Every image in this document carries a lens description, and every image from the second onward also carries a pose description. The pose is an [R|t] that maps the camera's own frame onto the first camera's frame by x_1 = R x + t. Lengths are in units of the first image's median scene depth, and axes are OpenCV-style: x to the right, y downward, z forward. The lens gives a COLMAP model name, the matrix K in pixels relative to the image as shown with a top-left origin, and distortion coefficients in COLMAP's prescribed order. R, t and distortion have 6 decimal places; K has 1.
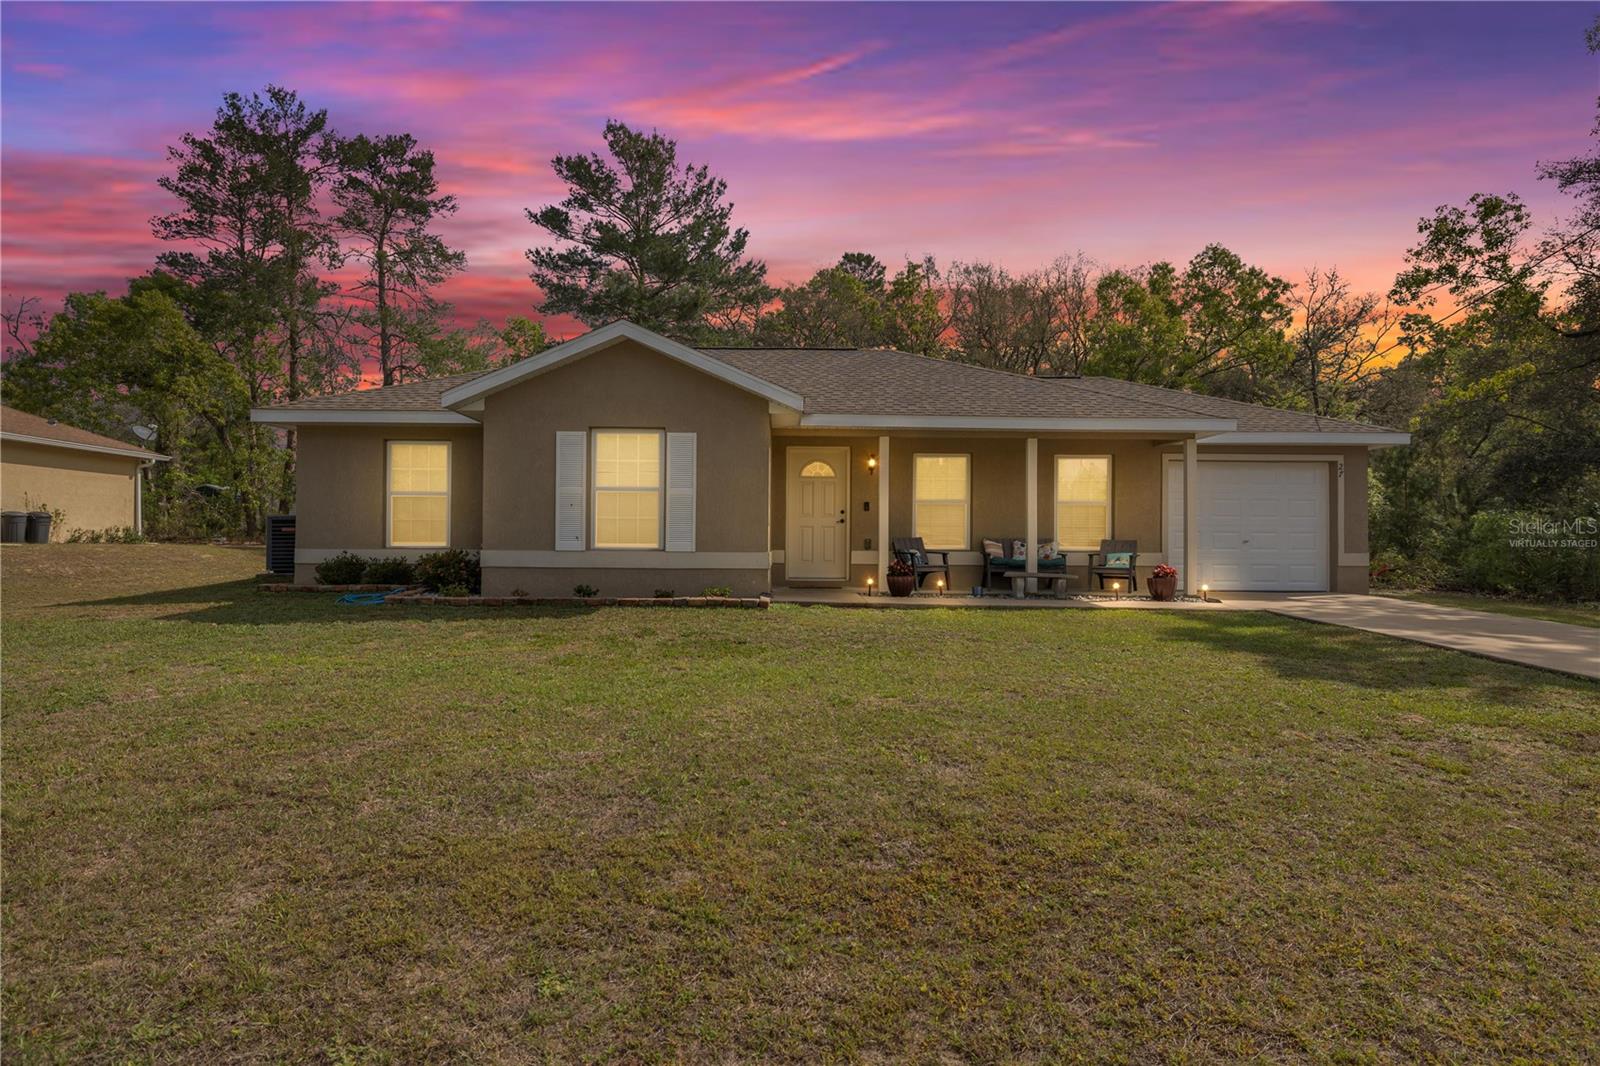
lens RADIAL K [[917.7, 0, 800.0], [0, 917.7, 533.0], [0, 0, 1]] dist [0.005504, 0.001867]
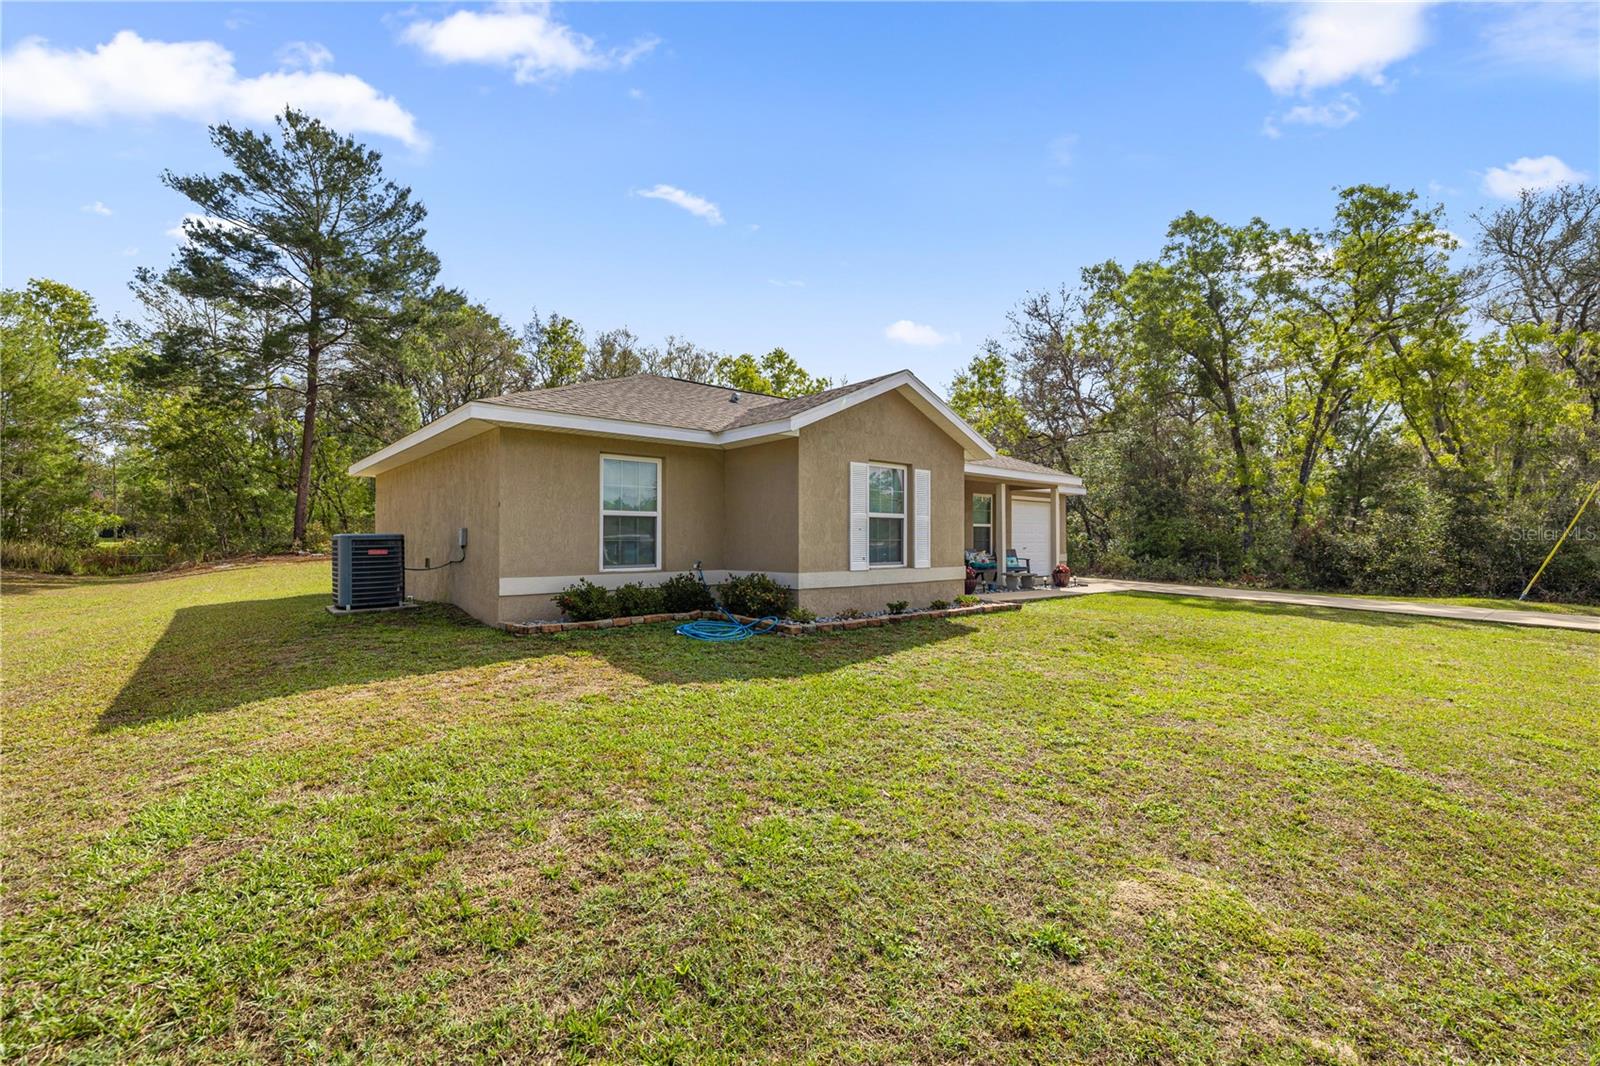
lens RADIAL K [[670.5, 0, 800.0], [0, 670.5, 533.0], [0, 0, 1]] dist [-0.002101, -0.000824]
pose [[0.771505, 0.003958, 0.636211, -0.235482], [-0.004655, 0.999989, -0.000577, -0.007180], [-0.636206, -0.002516, 0.771515, 0.119581]]
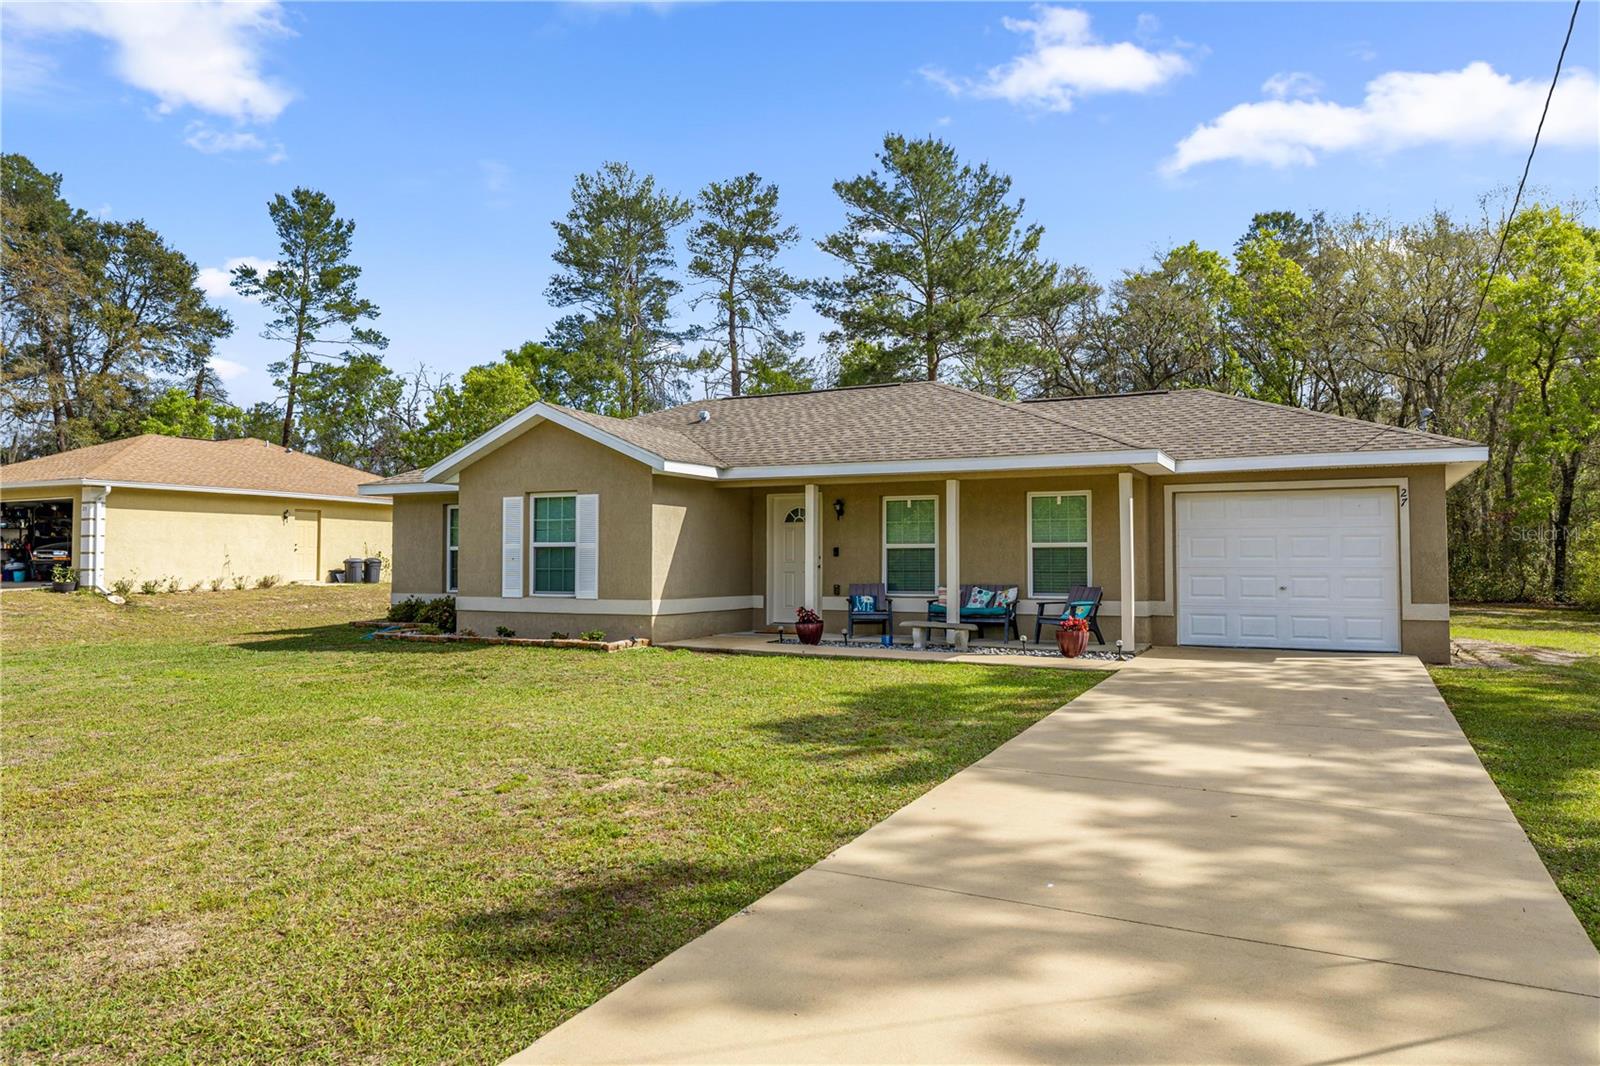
lens RADIAL K [[1068.2, 0, 800.0], [0, 1068.2, 533.0], [0, 0, 1]] dist [-0.004218, 0.000602]
pose [[0.889784, -0.021325, -0.455883, 0.204614], [0.009892, 0.999574, -0.027451, -0.006460], [0.456274, 0.019916, 0.889617, -0.019797]]
